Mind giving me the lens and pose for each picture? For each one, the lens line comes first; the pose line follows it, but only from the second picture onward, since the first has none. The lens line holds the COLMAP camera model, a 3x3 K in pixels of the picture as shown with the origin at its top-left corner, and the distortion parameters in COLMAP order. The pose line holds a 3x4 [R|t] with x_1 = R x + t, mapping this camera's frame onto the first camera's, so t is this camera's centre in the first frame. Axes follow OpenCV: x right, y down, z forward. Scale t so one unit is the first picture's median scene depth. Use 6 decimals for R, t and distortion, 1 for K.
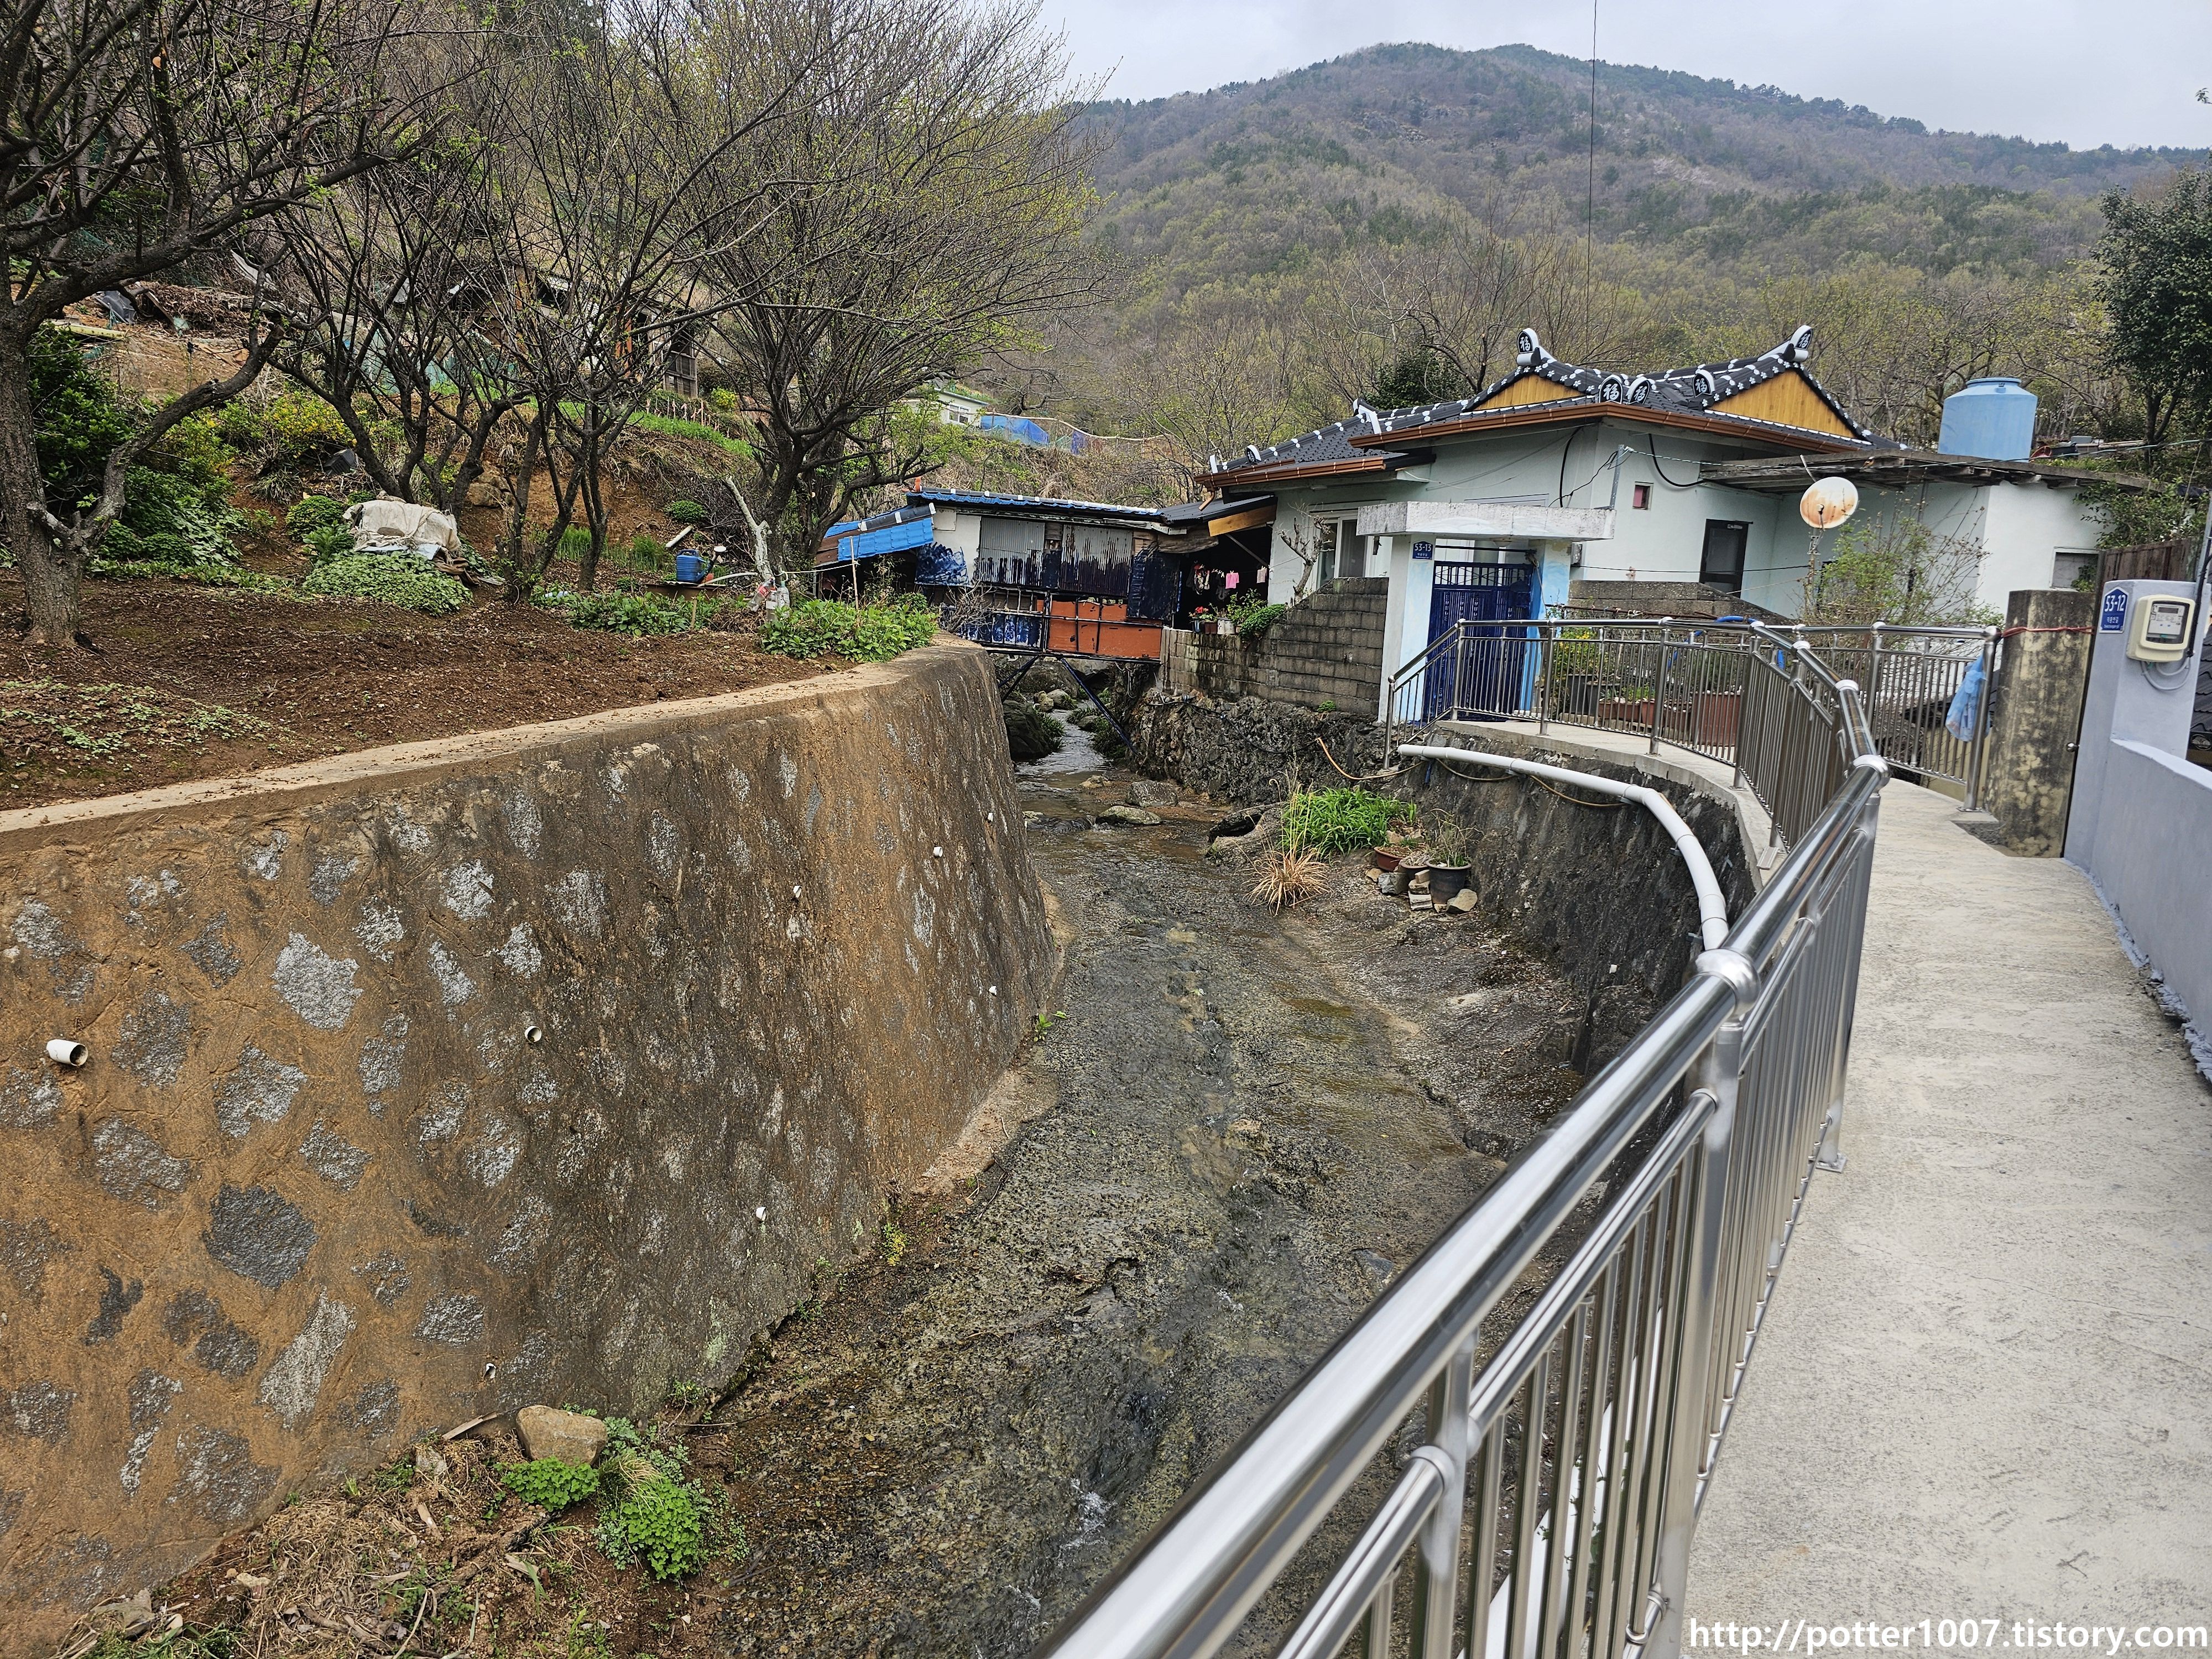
lens RADIAL K [[1465.6, 0, 1116.8], [0, 1465.6, 818.9], [0, 0, 1]] dist [0.042125, -0.024158]
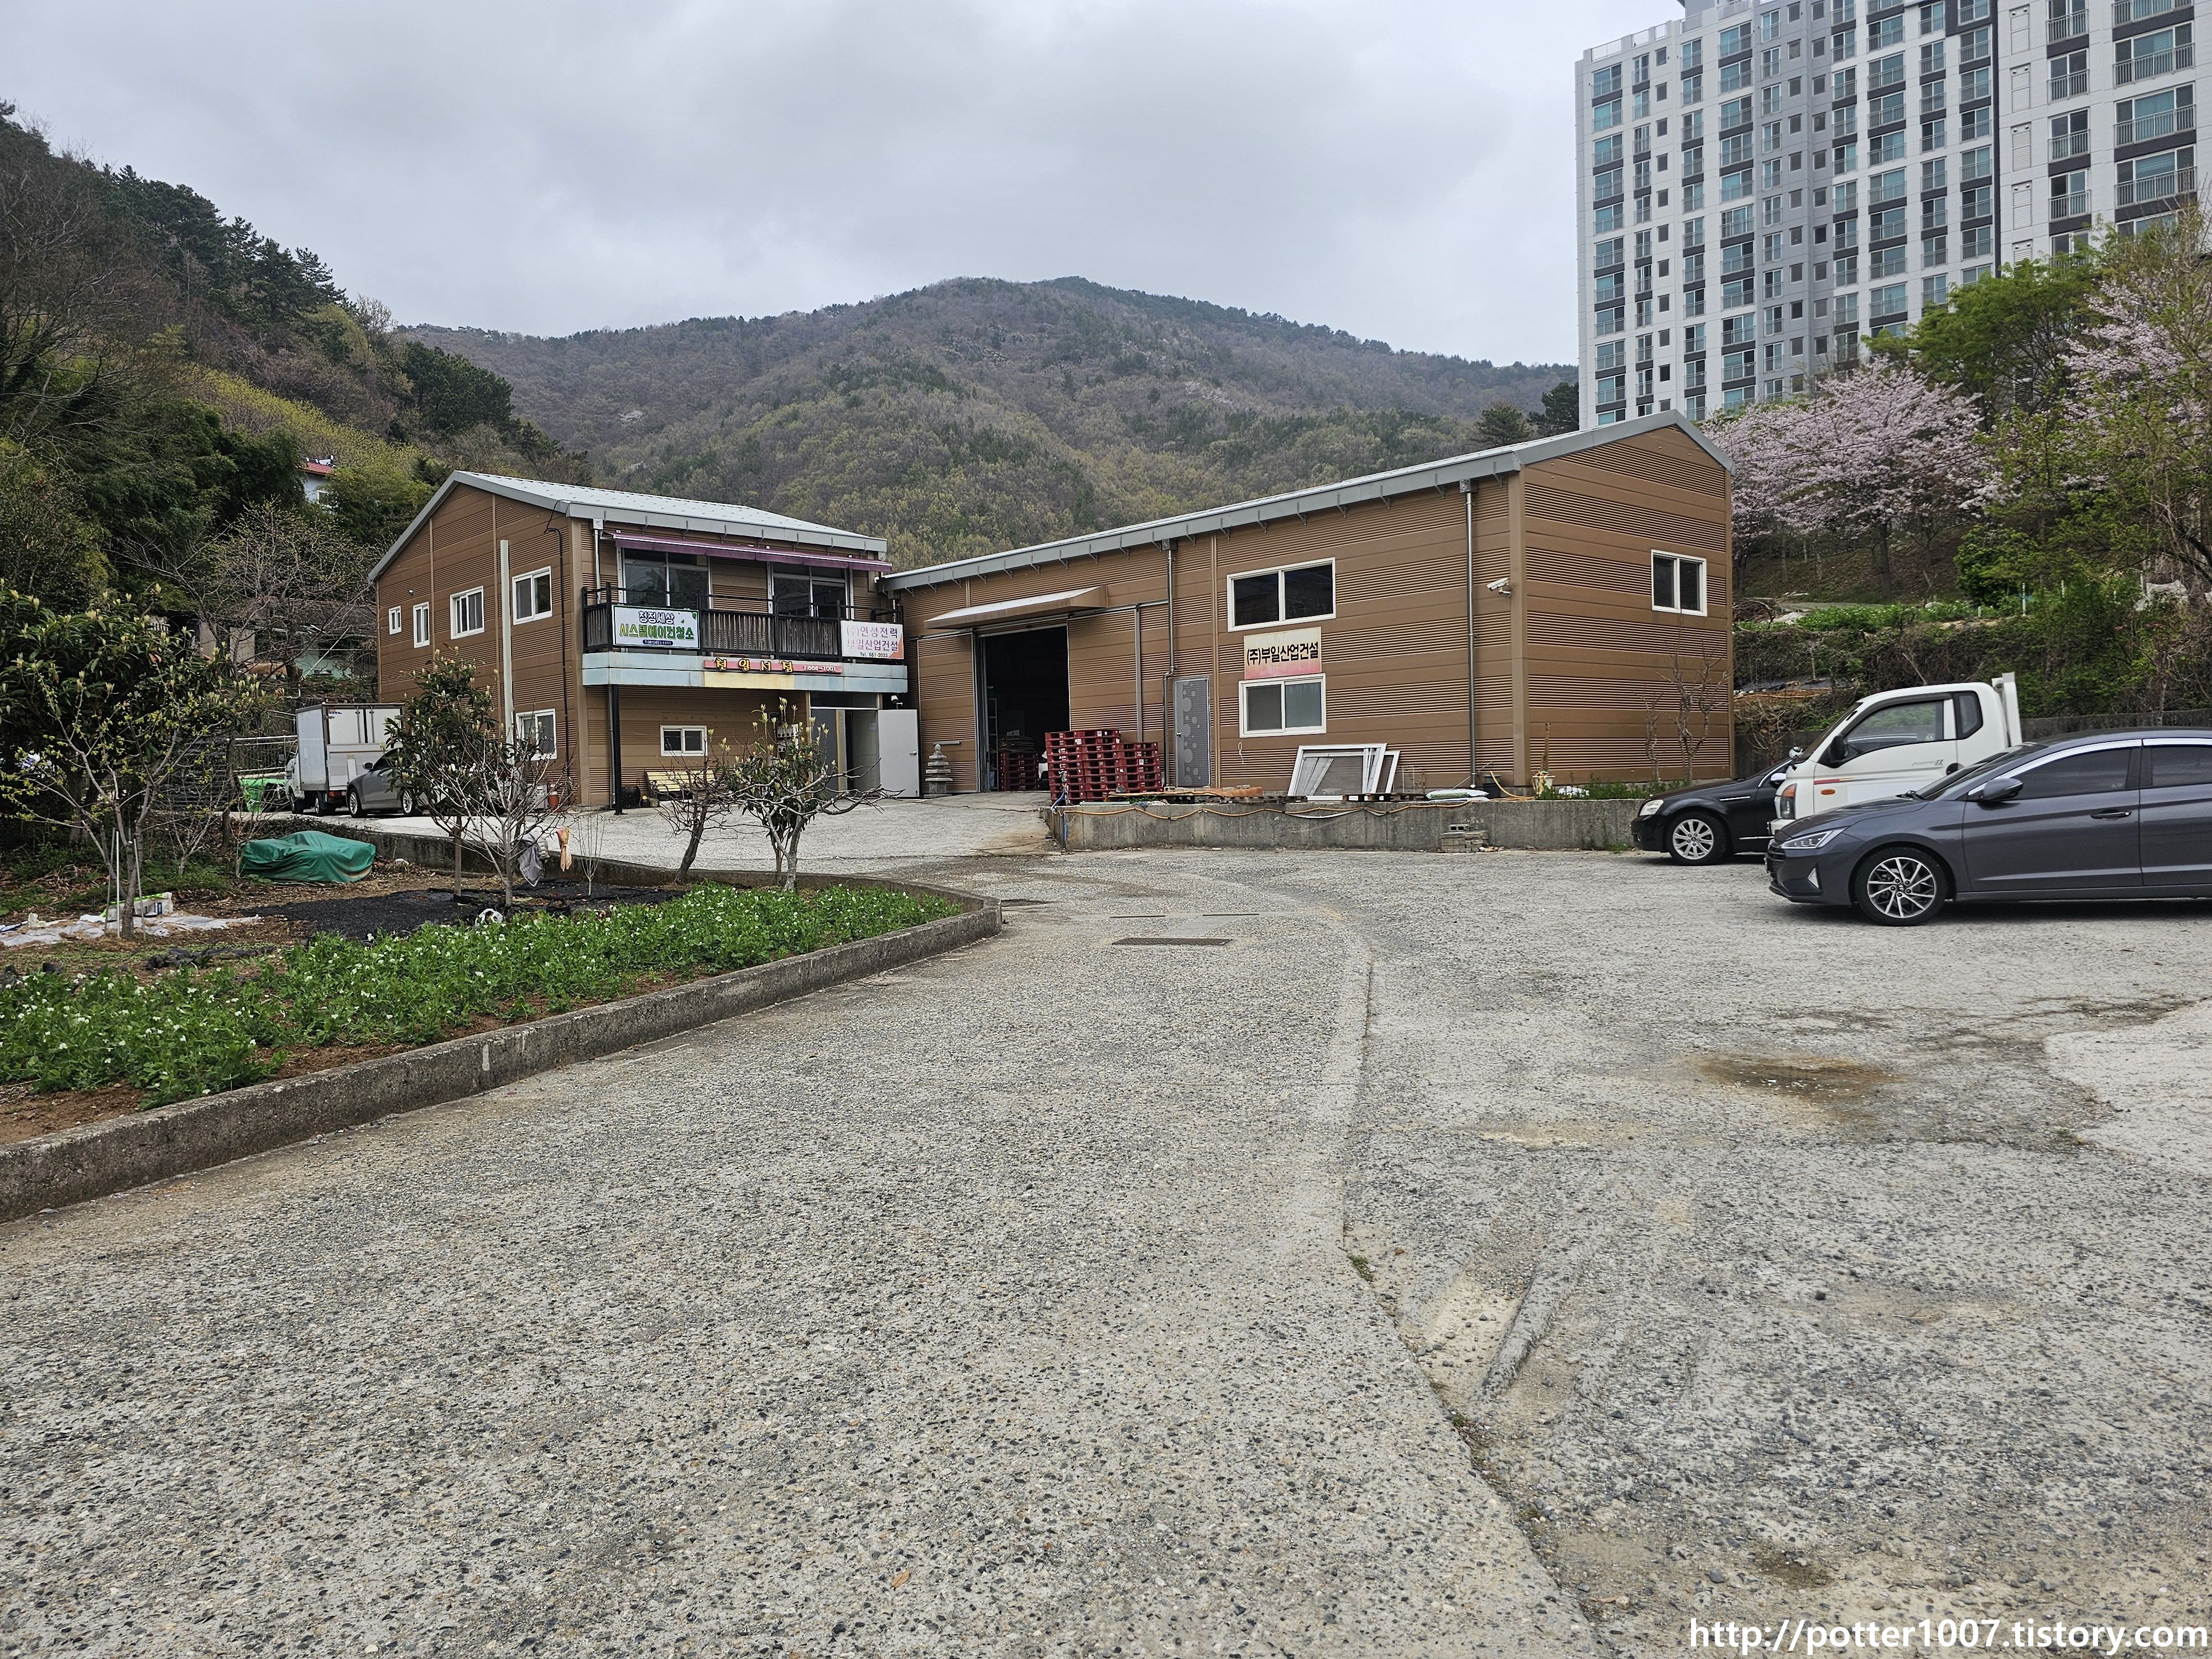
lens RADIAL K [[1465.6, 0, 1127.3], [0, 1465.6, 828.6], [0, 0, 1]] dist [0.042125, -0.024158]
pose [[0.964871, -0.081724, 0.249690, -0.029615], [0.105044, 0.991121, -0.081521, 0.029208], [-0.240811, 0.104885, 0.964888, -0.157530]]
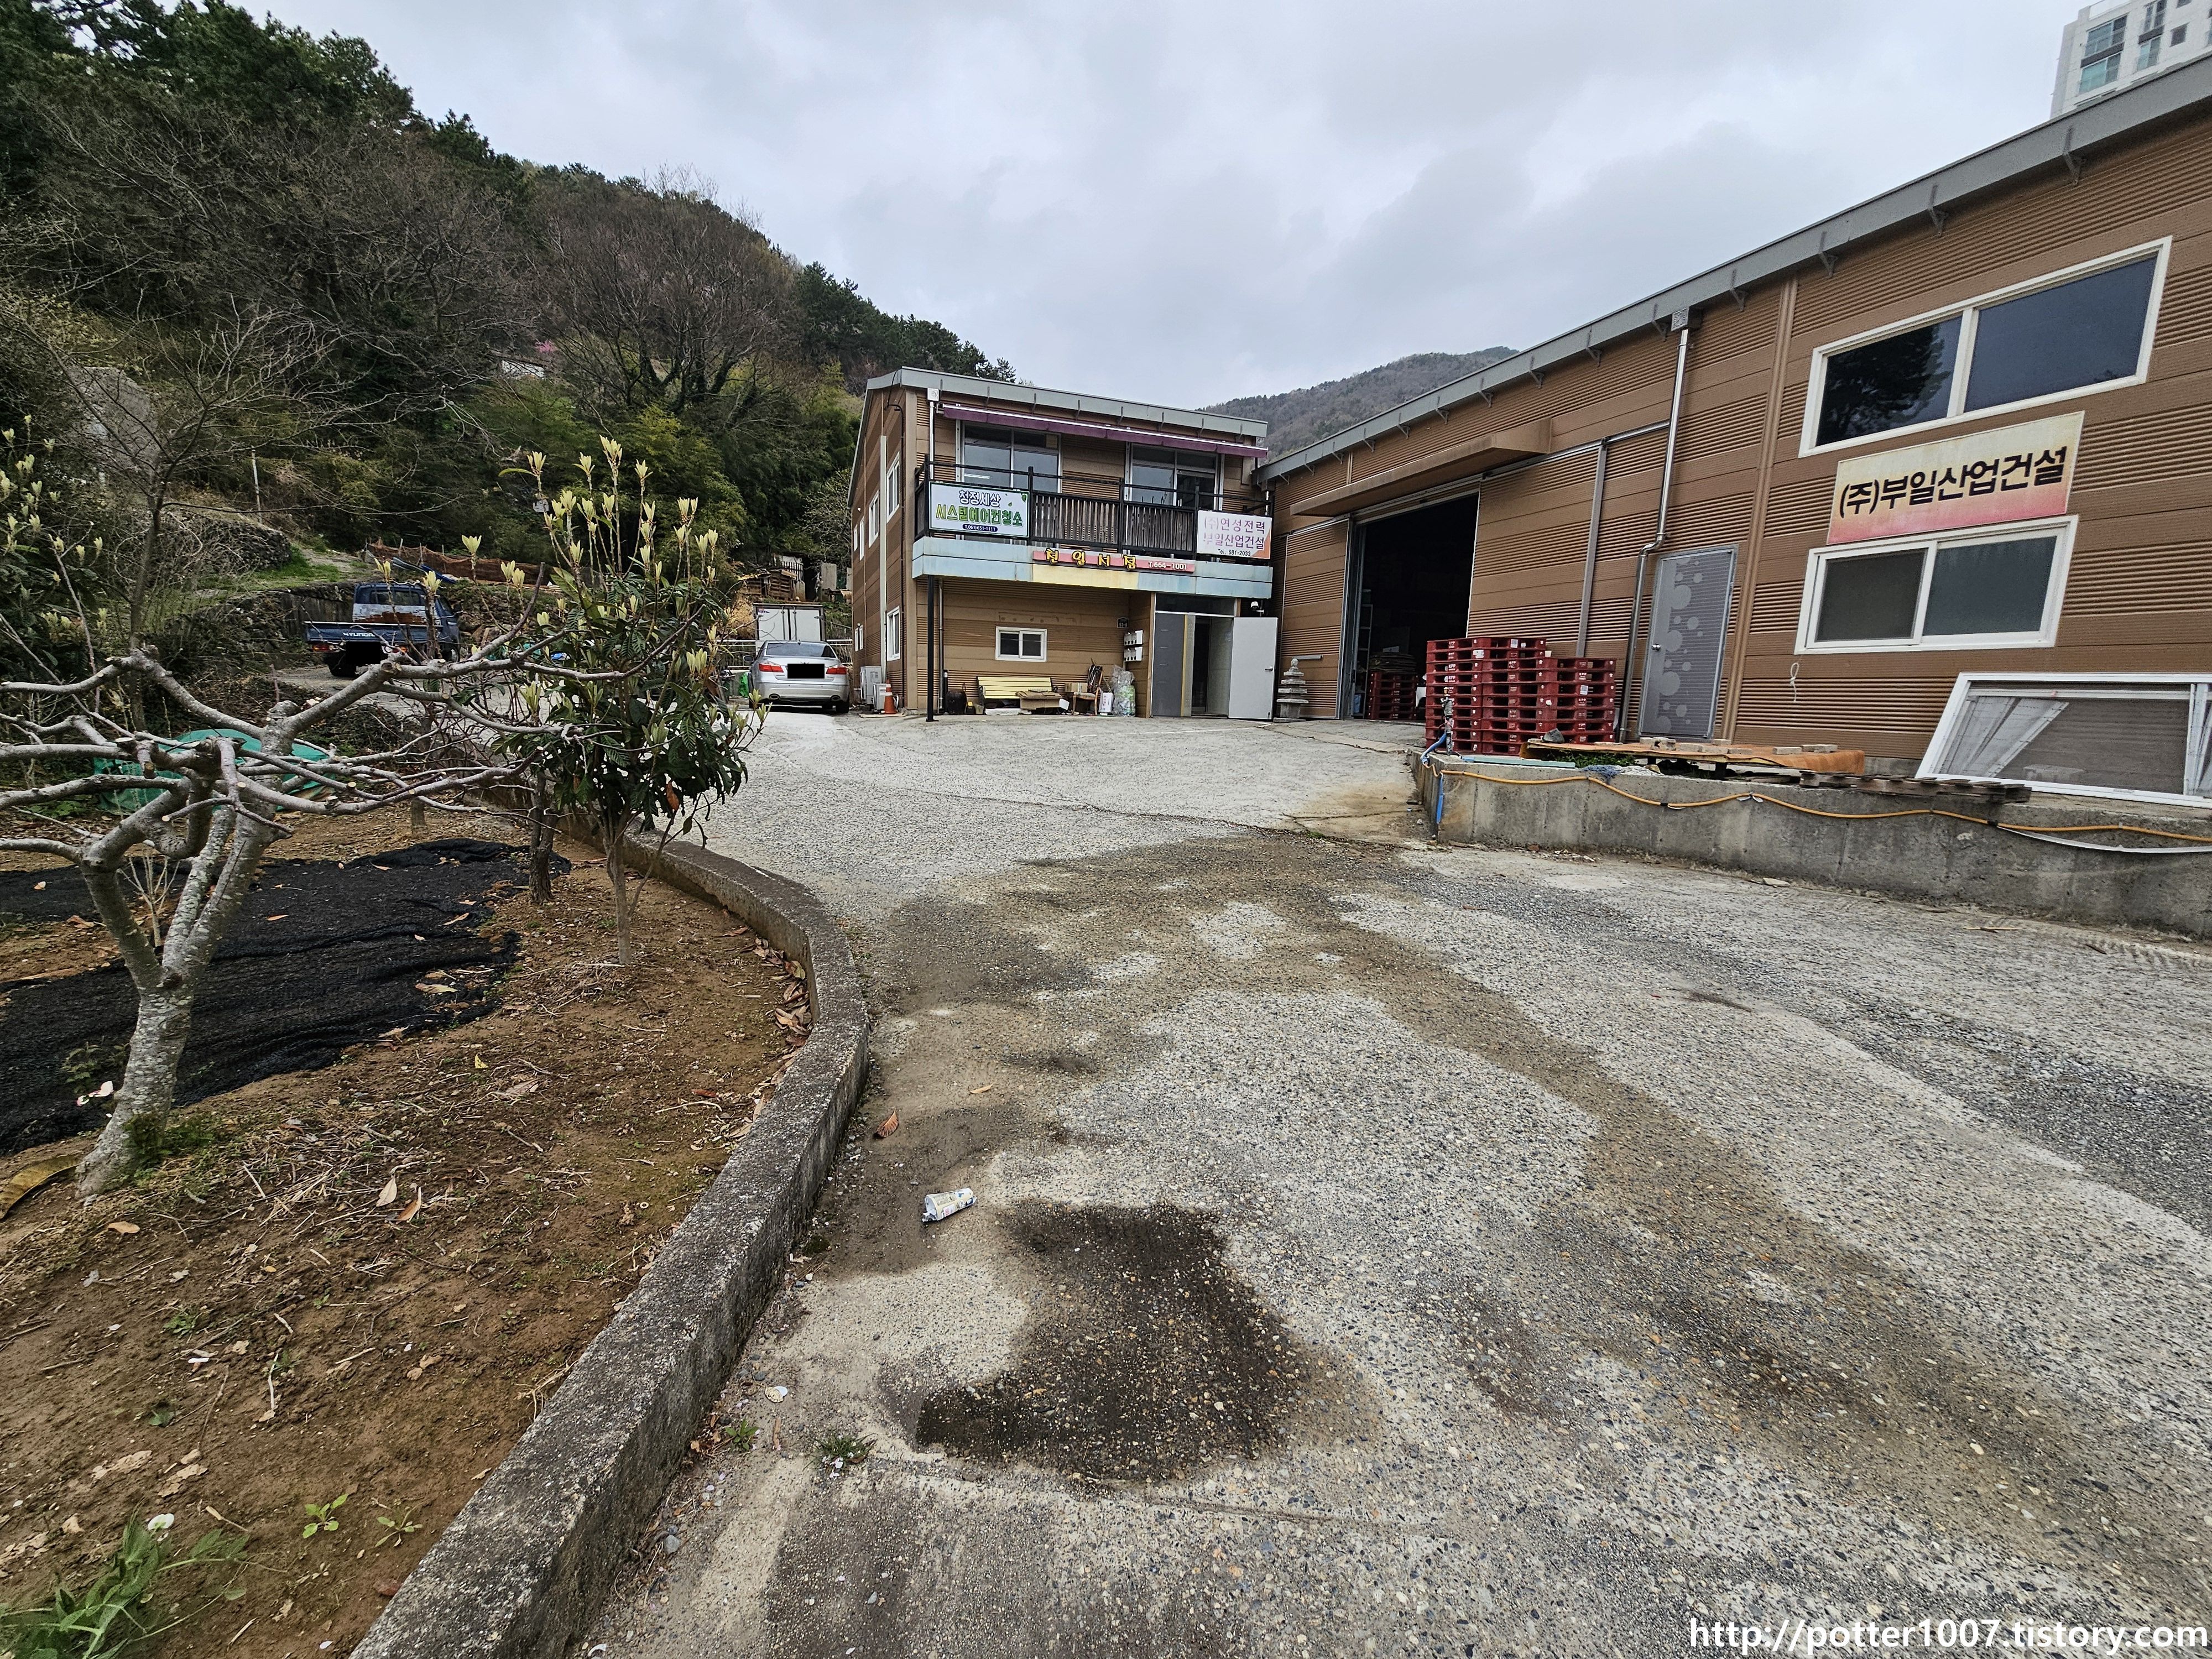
lens RADIAL K [[889.3, 0, 1103.3], [0, 889.3, 845.3], [0, 0, 1]] dist [-0.004247, 0.000123]
pose [[0.987914, 0.004923, -0.154924, -0.022404], [-0.000427, 0.999578, 0.029037, 0.024951], [0.155001, -0.028620, 0.987500, -0.124251]]
